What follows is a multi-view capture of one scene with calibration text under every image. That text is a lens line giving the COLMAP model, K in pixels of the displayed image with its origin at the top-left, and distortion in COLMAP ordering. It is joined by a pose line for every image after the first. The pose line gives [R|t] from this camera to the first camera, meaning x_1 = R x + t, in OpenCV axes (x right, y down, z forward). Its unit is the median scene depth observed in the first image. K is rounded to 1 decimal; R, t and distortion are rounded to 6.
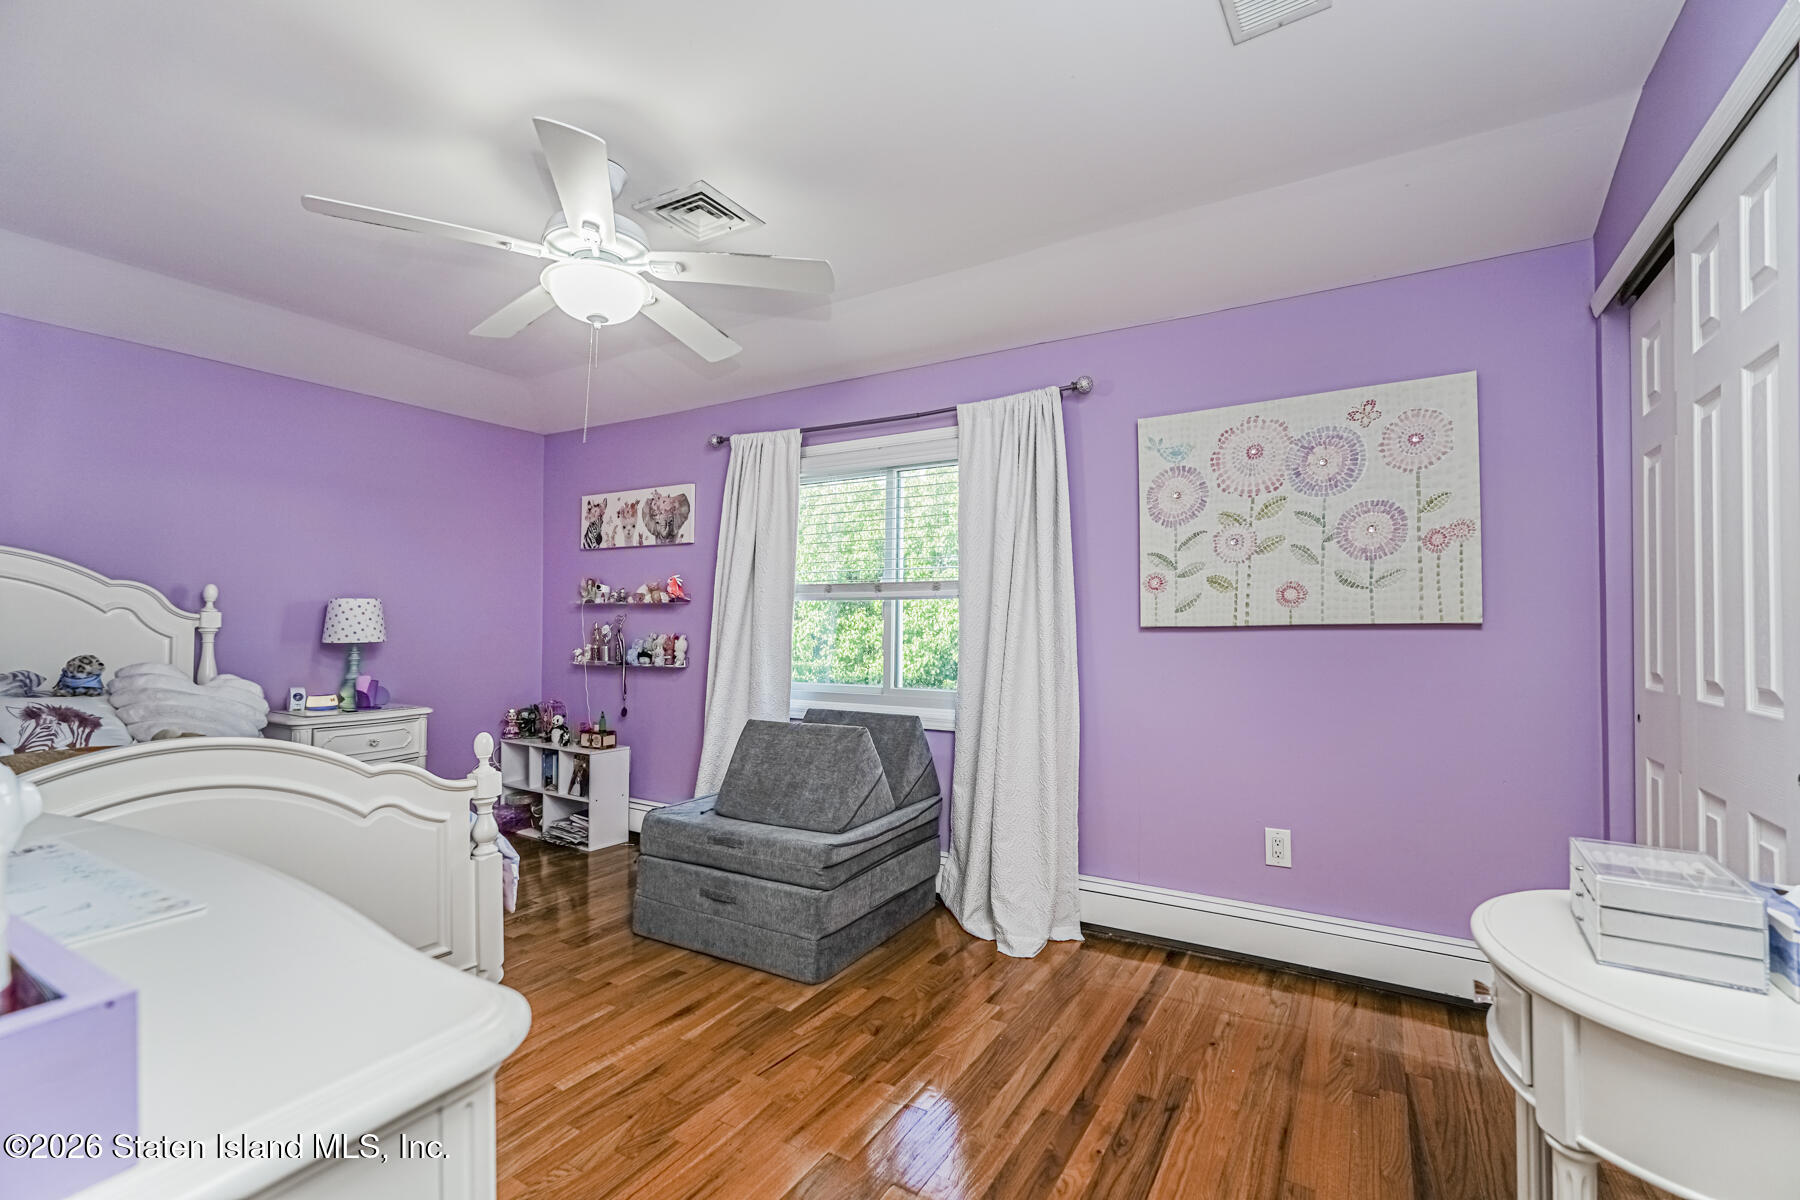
lens RADIAL K [[794.8, 0, 898.0], [0, 794.8, 605.8], [0, 0, 1]] dist [-0.014760, 0.008984]
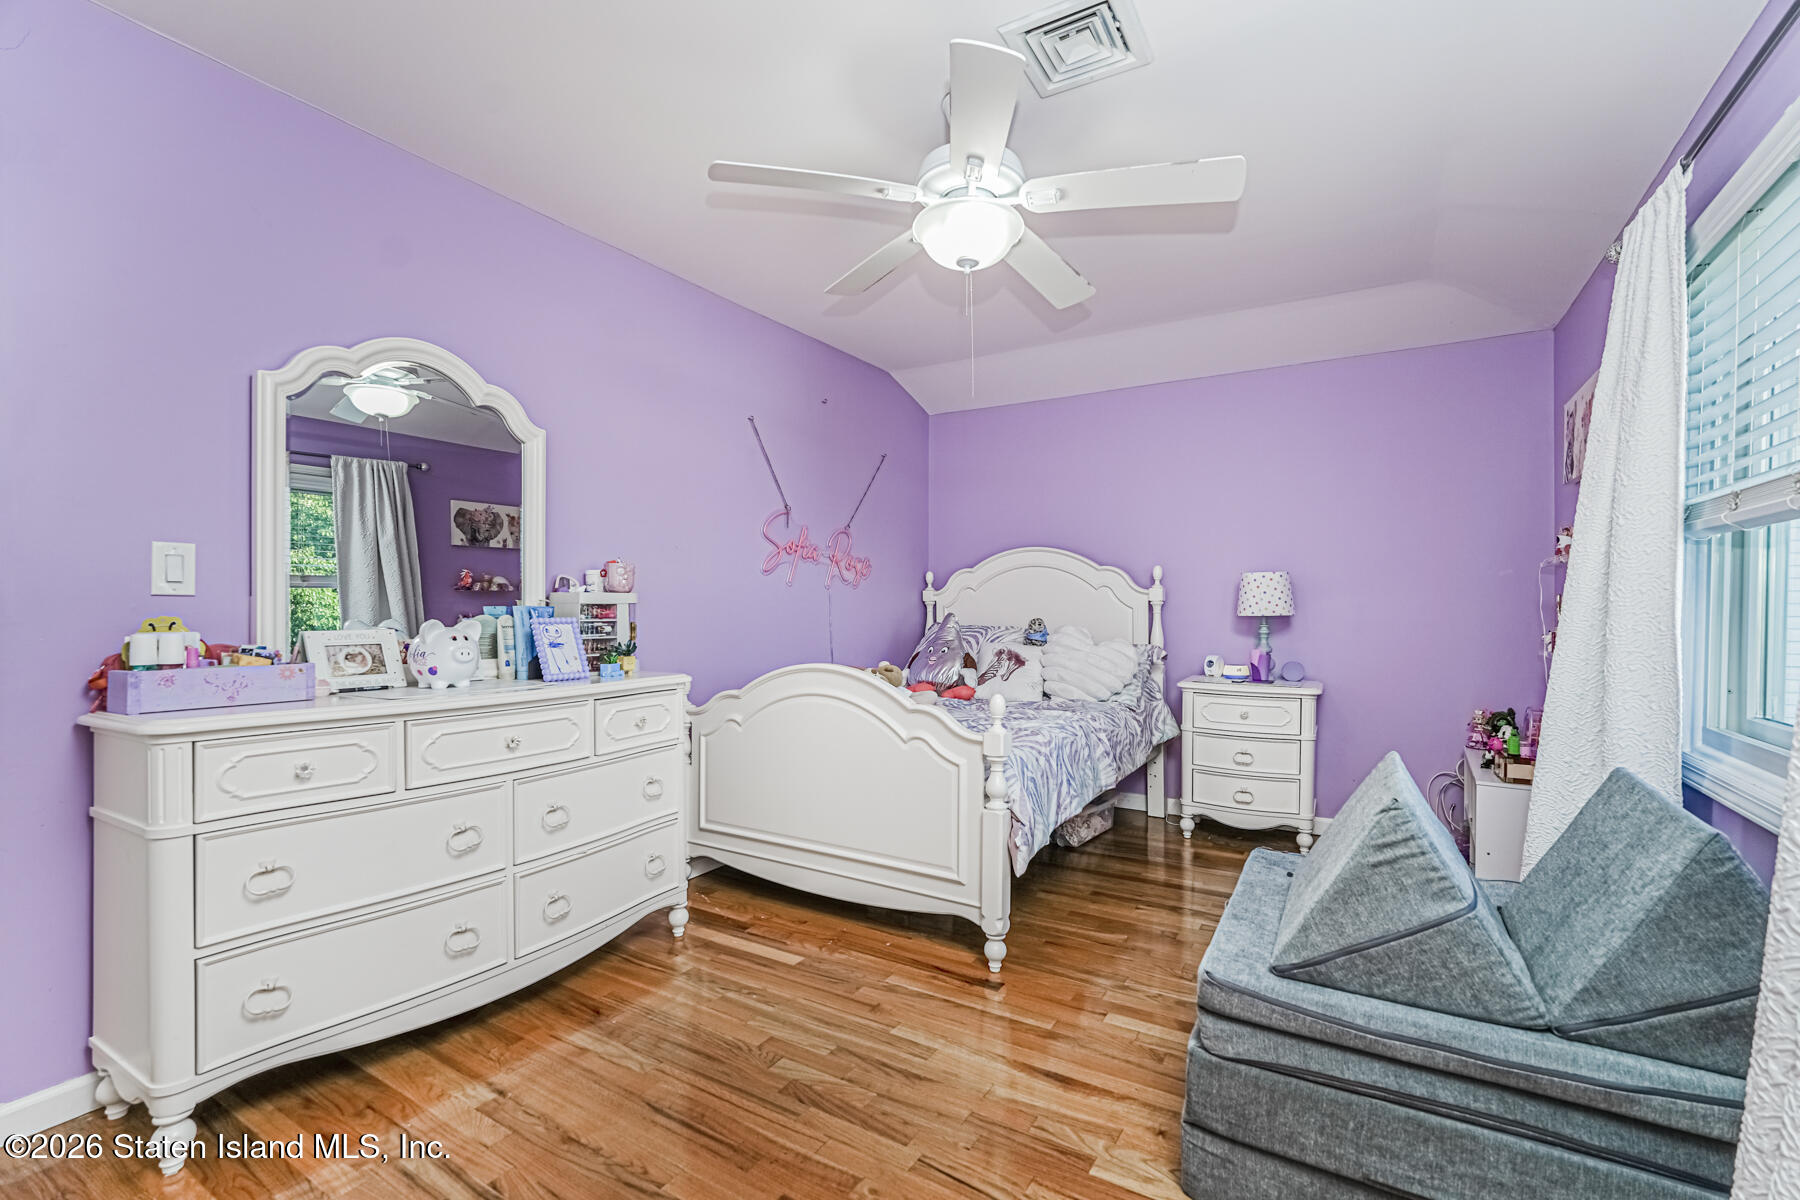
lens RADIAL K [[794.8, 0, 897.1], [0, 794.8, 601.4], [0, 0, 1]] dist [-0.014760, 0.008984]
pose [[-0.009884, -0.006607, -0.999929, 0.369605], [0.017167, 0.999830, -0.006776, 0.029576], [0.999804, -0.017233, -0.009769, 0.607141]]
